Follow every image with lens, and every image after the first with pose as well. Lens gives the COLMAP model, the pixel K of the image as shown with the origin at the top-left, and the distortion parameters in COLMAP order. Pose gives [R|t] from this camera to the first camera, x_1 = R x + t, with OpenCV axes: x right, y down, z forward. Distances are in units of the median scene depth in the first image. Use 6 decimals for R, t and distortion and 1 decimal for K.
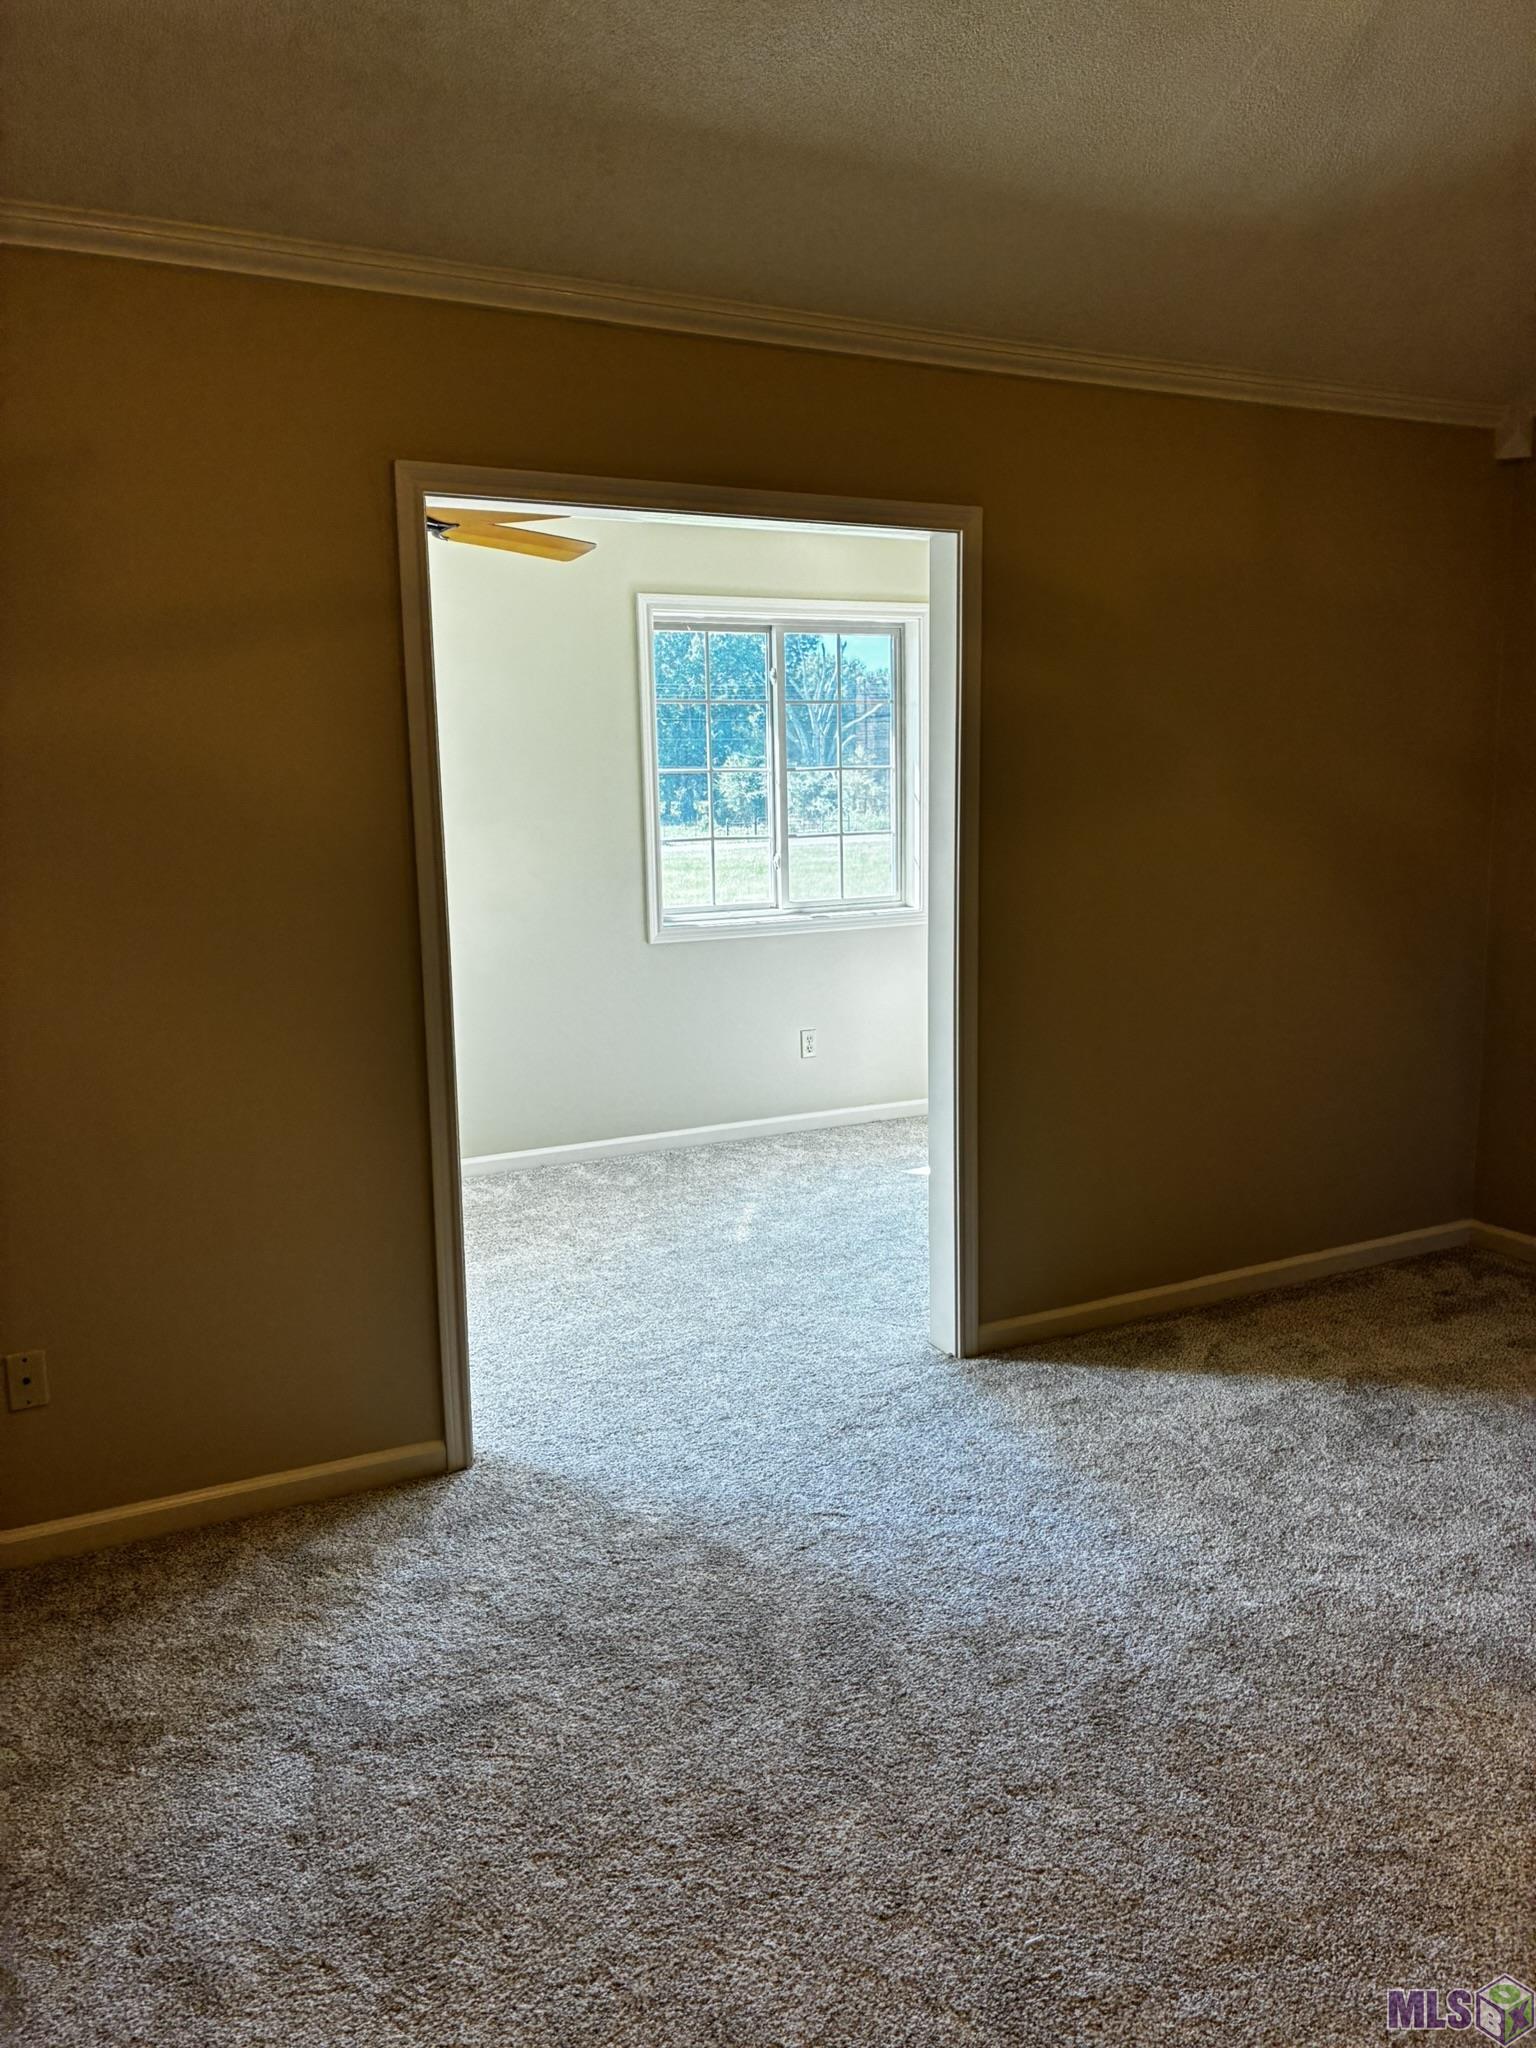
lens RADIAL K [[1544.5, 0, 756.7], [0, 1544.5, 1022.8], [0, 0, 1]] dist [0.004735, -0.010553]
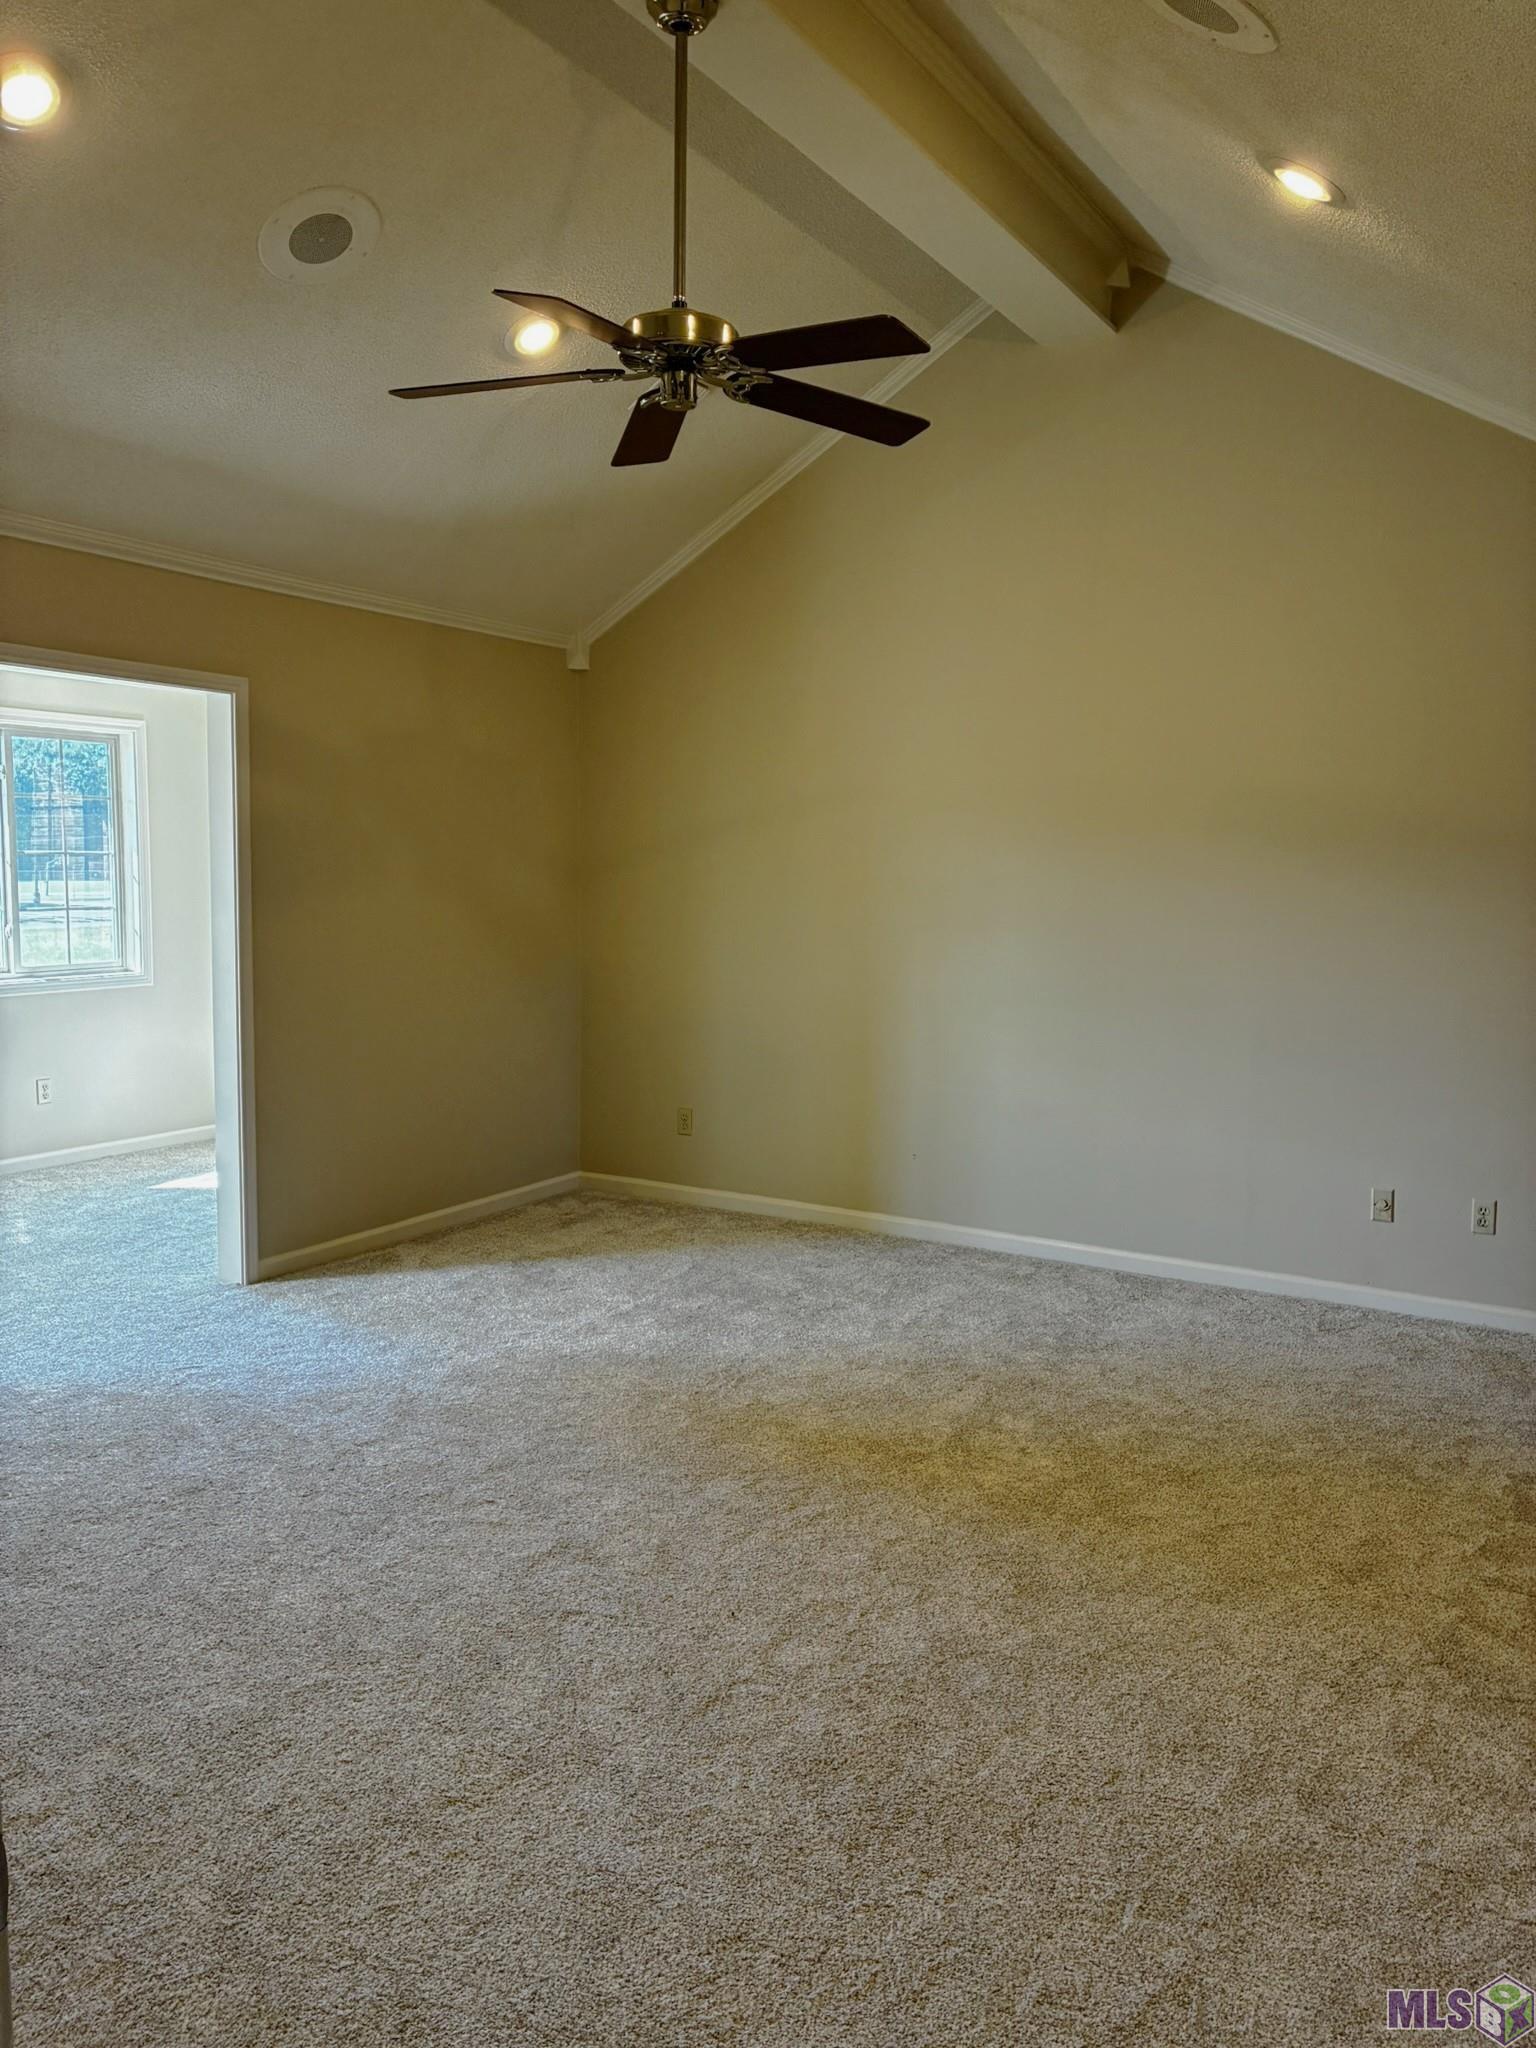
lens RADIAL K [[1544.5, 0, 765.4], [0, 1544.5, 1027.5], [0, 0, 1]] dist [0.004735, -0.010553]
pose [[0.843968, -0.025025, 0.535809, -0.221675], [0.056202, 0.997538, -0.041935, 0.077754], [-0.533440, 0.065505, 0.843297, -0.442770]]
